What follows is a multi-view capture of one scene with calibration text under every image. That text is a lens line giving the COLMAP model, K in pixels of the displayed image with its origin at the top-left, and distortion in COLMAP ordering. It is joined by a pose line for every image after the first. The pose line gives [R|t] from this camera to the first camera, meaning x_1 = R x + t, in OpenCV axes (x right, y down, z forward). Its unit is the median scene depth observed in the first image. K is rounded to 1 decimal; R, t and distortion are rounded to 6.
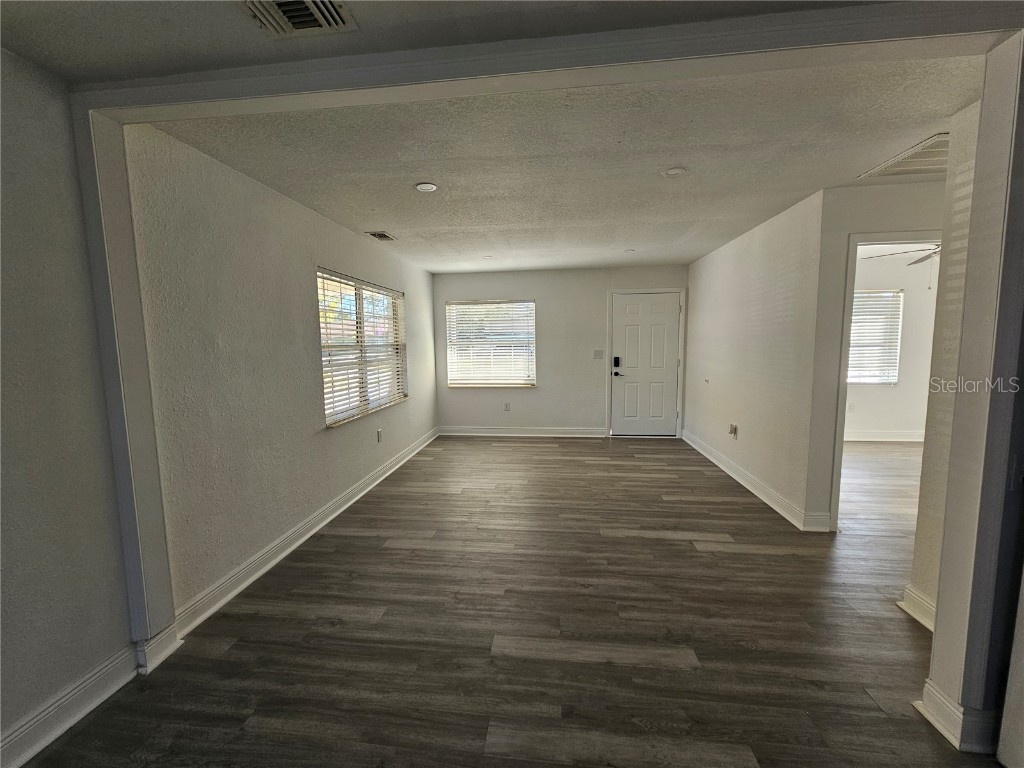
lens RADIAL K [[419.8, 0, 506.5], [0, 419.8, 385.7], [0, 0, 1]] dist [-0.003065, 0.000583]
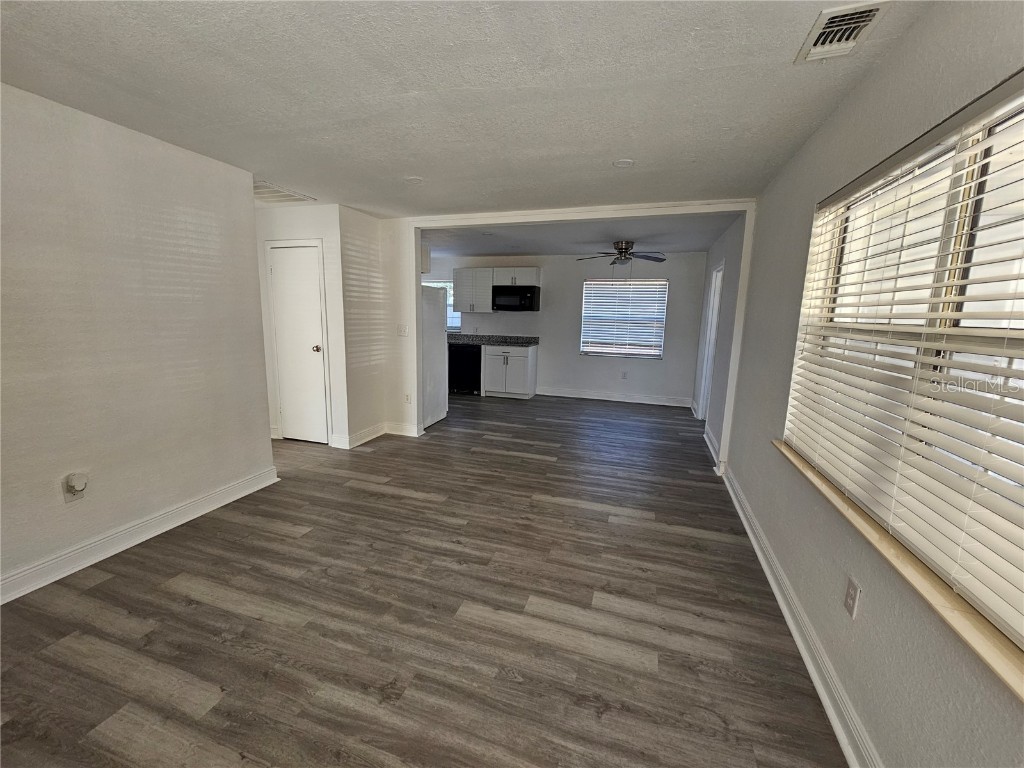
lens RADIAL K [[419.8, 0, 508.6], [0, 419.8, 383.0], [0, 0, 1]] dist [-0.003065, 0.000583]
pose [[-0.980232, -0.038923, 0.193986, -0.114544], [0.013599, 0.964885, 0.262319, -0.190930], [-0.197385, 0.259771, -0.945282, 1.771512]]
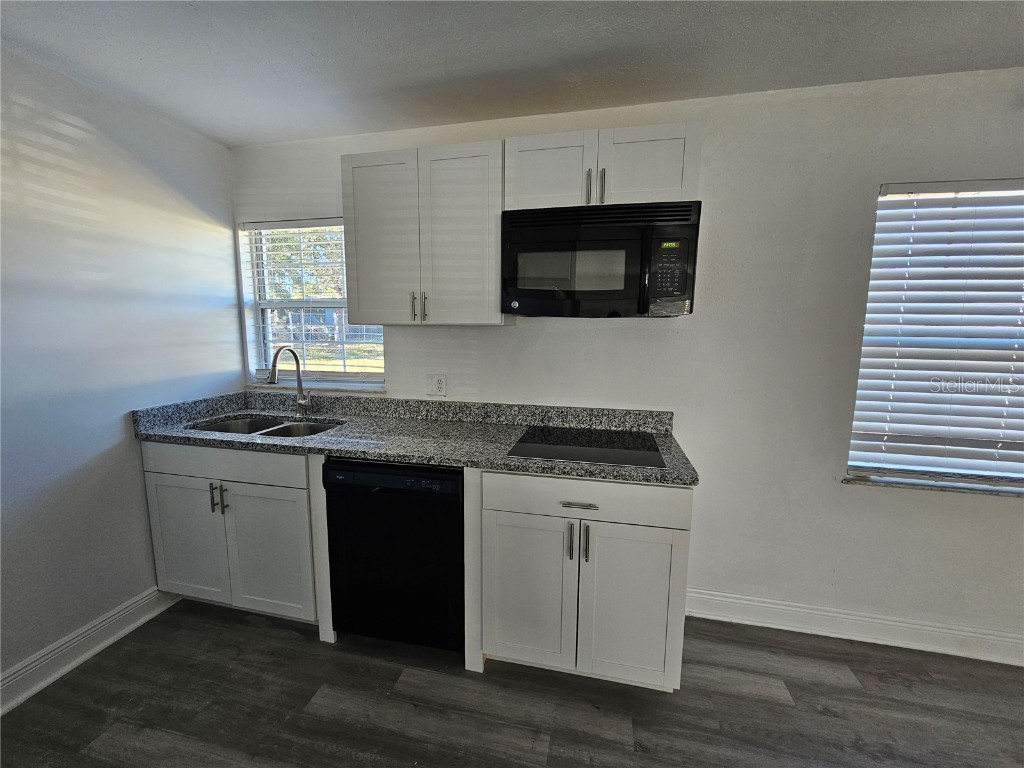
lens RADIAL K [[419.8, 0, 505.2], [0, 419.8, 381.2], [0, 0, 1]] dist [-0.003065, 0.000583]
pose [[-0.994011, -0.011260, 0.108698, 0.350559], [0.013936, 0.973495, 0.228283, -0.020827], [-0.108387, 0.228430, -0.967508, 0.141942]]
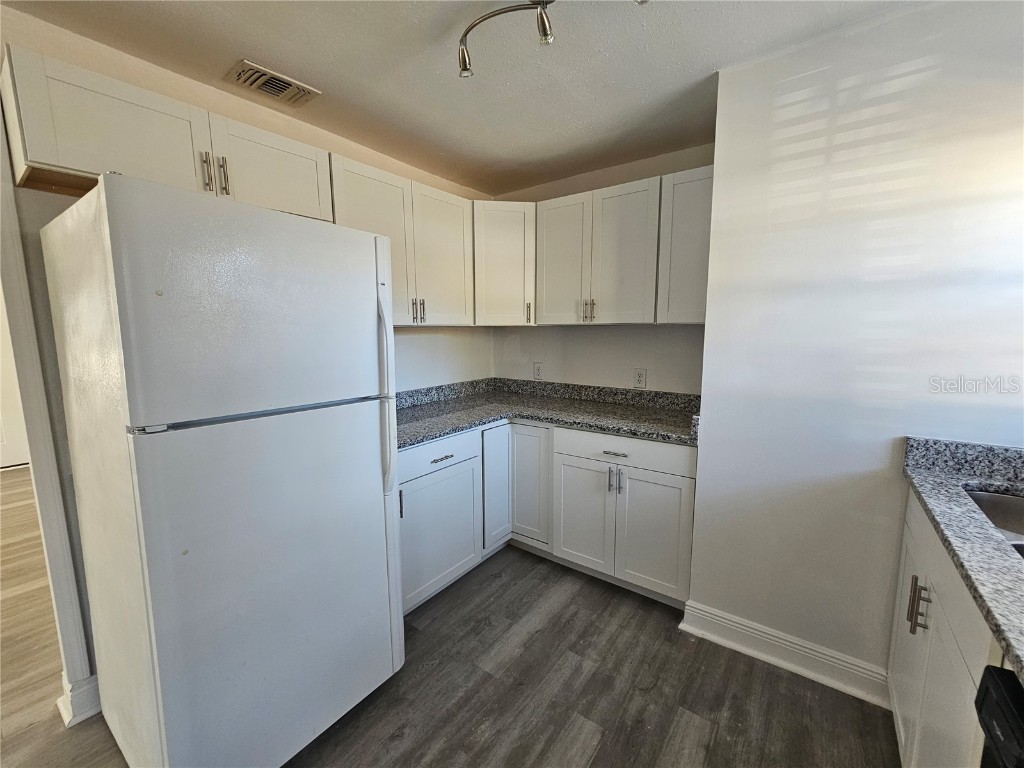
lens RADIAL K [[419.8, 0, 508.5], [0, 419.8, 382.8], [0, 0, 1]] dist [-0.003065, 0.000583]
pose [[0.500128, -0.102303, 0.859887, 0.354149], [0.097086, 0.993361, 0.061716, 0.023689], [-0.860492, 0.052617, 0.506739, -0.230087]]
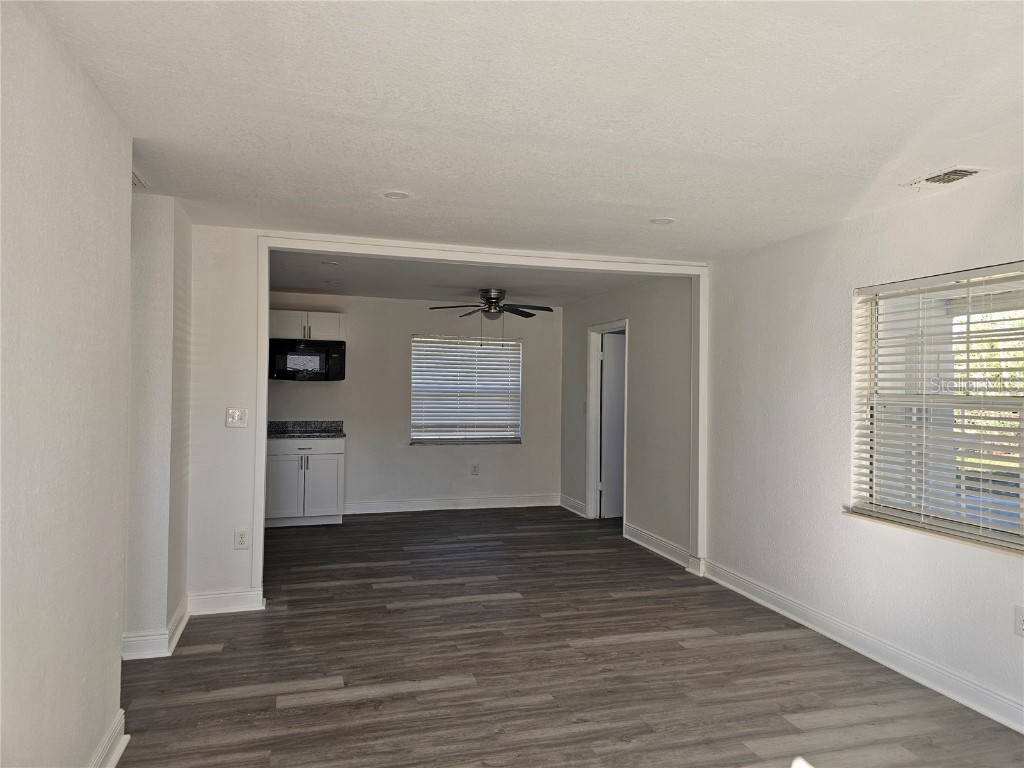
lens RADIAL K [[678.1, 0, 518.7], [0, 678.1, 382.0], [0, 0, 1]] dist [0.035039, -0.020121]
pose [[-0.913909, -0.002795, -0.405909, 0.565000], [-0.045323, 0.994426, 0.095198, -0.210195], [0.403381, 0.105400, -0.908942, 1.843832]]
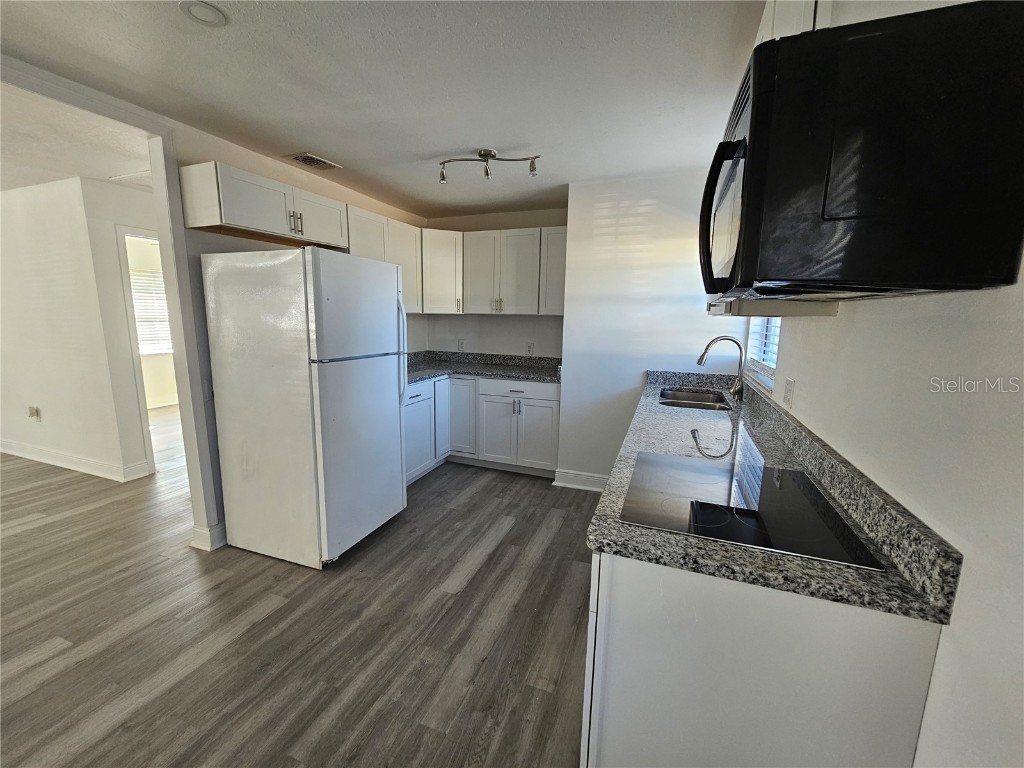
lens RADIAL K [[419.8, 0, 508.3], [0, 419.8, 384.2], [0, 0, 1]] dist [-0.003065, 0.000583]
pose [[0.252482, -0.144183, 0.956799, -0.080560], [0.088790, 0.988116, 0.125472, 0.029203], [-0.963519, 0.053274, 0.262283, -0.307374]]
